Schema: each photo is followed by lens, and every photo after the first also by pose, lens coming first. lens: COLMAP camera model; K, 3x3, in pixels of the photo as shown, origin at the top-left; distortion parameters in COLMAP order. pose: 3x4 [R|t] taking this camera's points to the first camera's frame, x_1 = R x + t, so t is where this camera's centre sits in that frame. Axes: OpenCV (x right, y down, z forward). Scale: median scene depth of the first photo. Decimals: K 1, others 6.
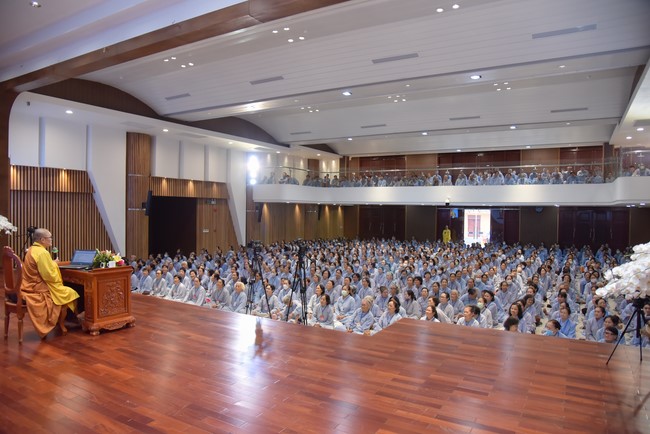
lens RADIAL K [[445.7, 0, 325.0], [0, 445.7, 217.0], [0, 0, 1]] dist [-0.120158, 0.101582]
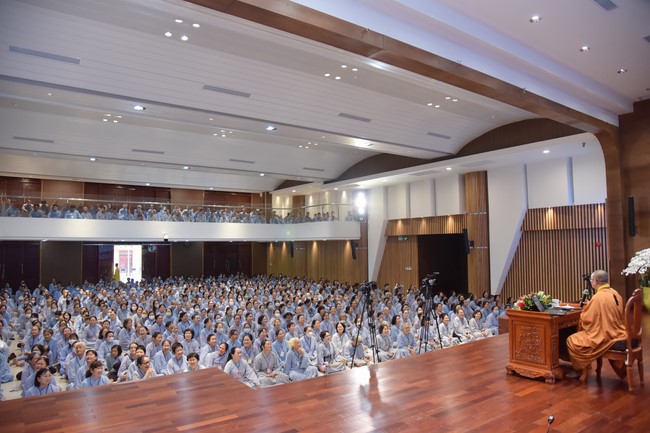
lens RADIAL K [[445.7, 0, 325.0], [0, 445.7, 216.5], [0, 0, 1]] dist [-0.120158, 0.101582]
pose [[0.410973, 0.047348, 0.910417, -0.399098], [0.025160, 0.997681, -0.063243, -0.009963], [-0.911300, 0.048897, 0.408829, 0.254622]]
